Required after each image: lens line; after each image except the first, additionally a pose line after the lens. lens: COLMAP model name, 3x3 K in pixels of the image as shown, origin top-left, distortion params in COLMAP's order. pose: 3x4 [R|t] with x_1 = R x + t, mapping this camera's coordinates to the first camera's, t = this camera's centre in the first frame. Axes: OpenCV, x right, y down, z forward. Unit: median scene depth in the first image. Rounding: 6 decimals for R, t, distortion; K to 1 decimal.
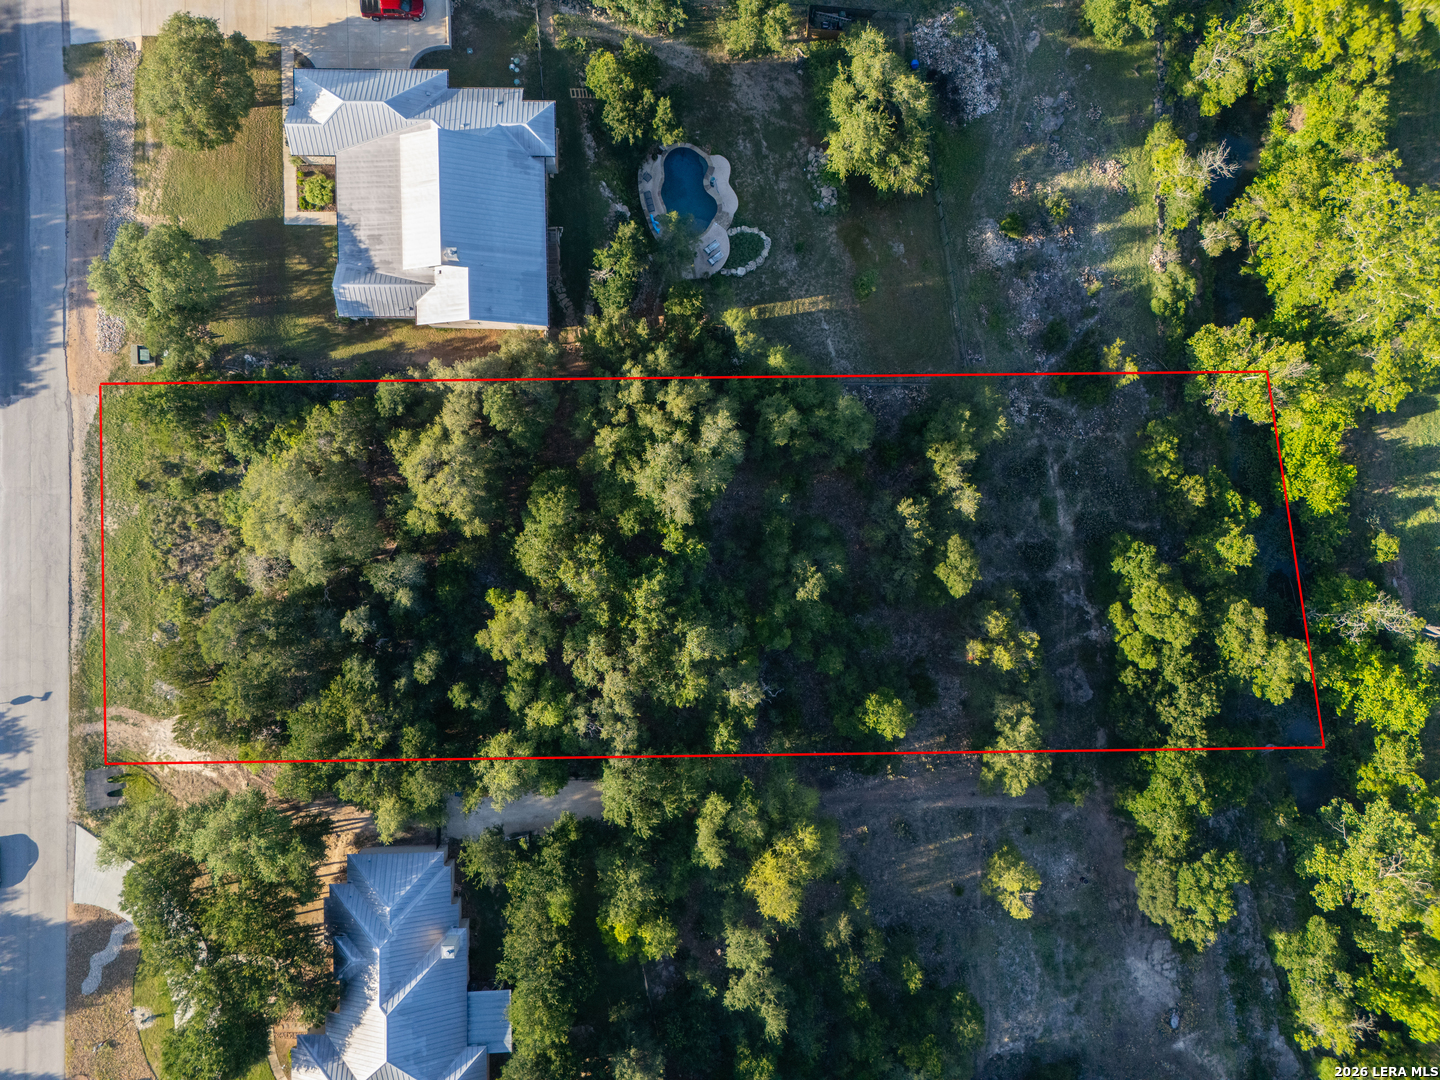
lens RADIAL K [[1061.5, 0, 716.7], [0, 1061.5, 545.5], [0, 0, 1]] dist [0.059070, -0.054243]
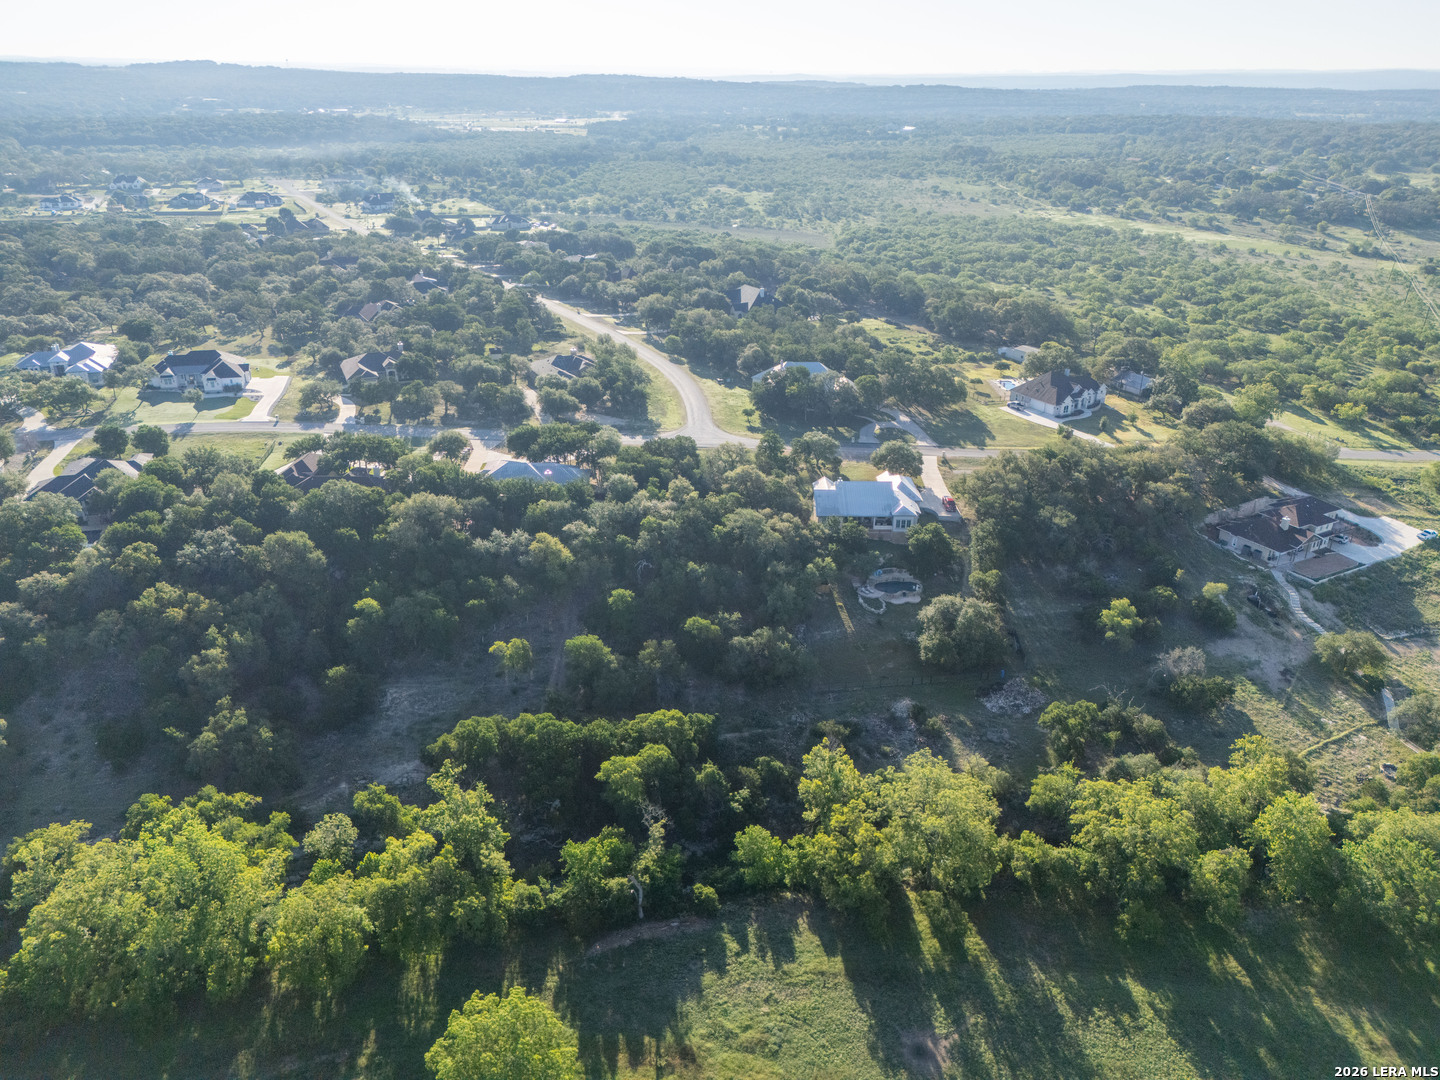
lens RADIAL K [[1061.5, 0, 722.6], [0, 1061.5, 539.2], [0, 0, 1]] dist [0.059070, -0.054243]
pose [[-0.000854, 0.379930, -0.925015, 1.905609], [-0.999546, -0.028187, -0.010654, 0.008660], [-0.030122, 0.924586, 0.379782, 0.221403]]
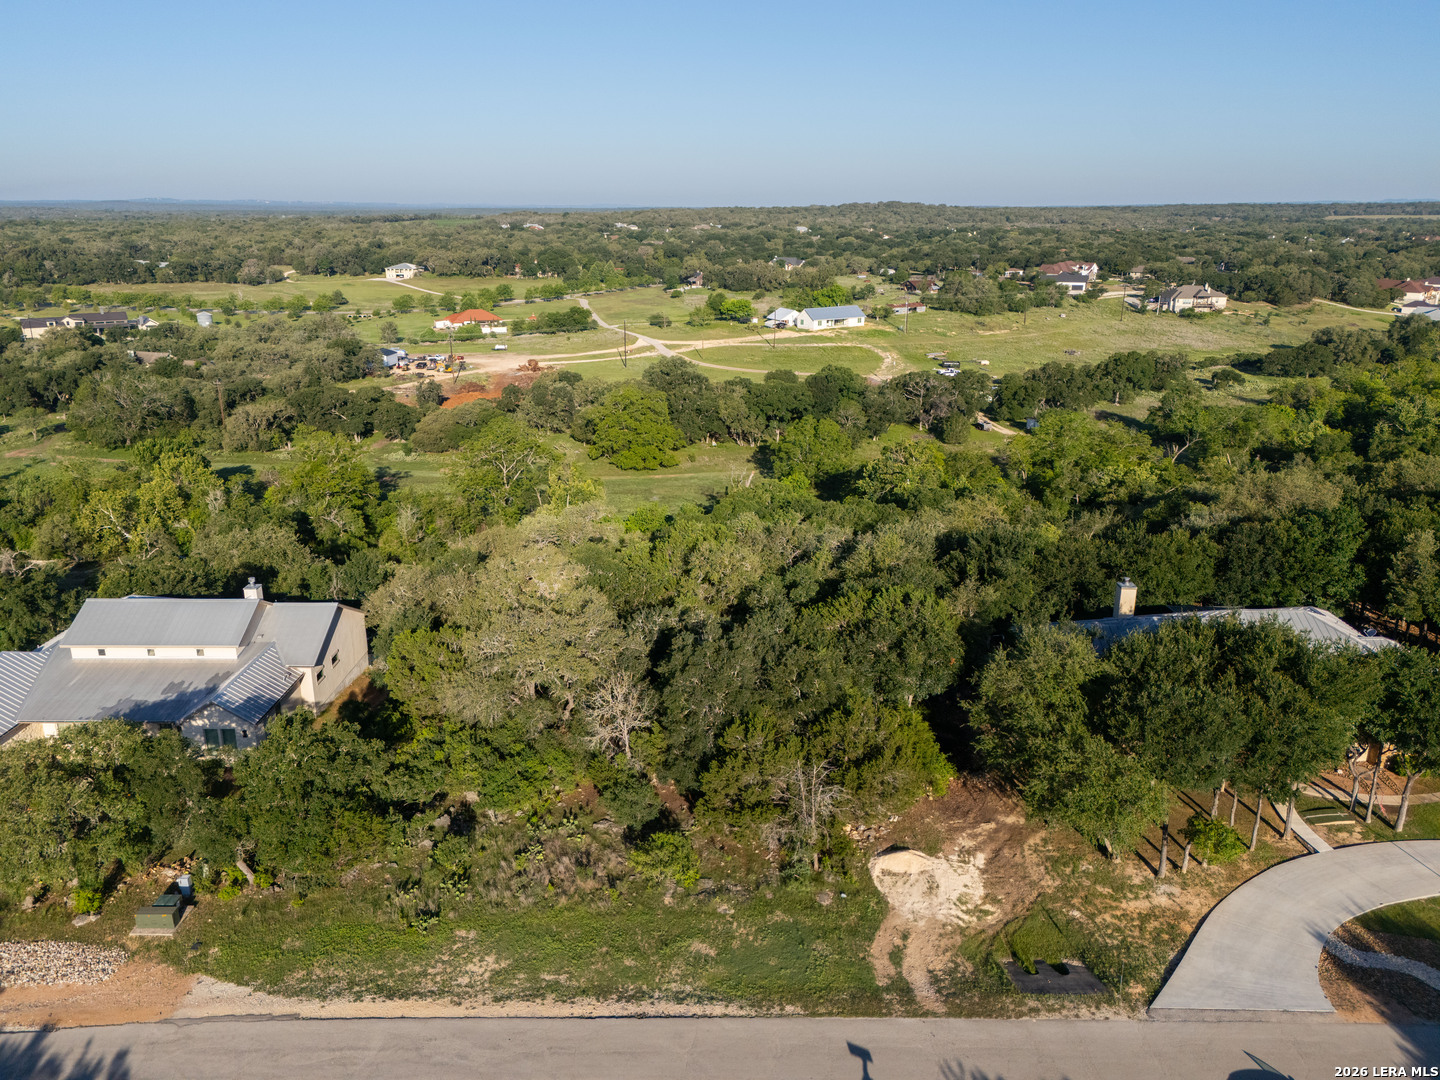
lens RADIAL K [[1061.5, 0, 724.9], [0, 1061.5, 539.2], [0, 0, 1]] dist [0.059070, -0.054243]
pose [[0.021279, -0.325987, 0.945135, -0.945331], [0.999552, -0.012954, -0.026973, 0.101093], [0.021036, 0.945285, 0.325565, 0.675117]]
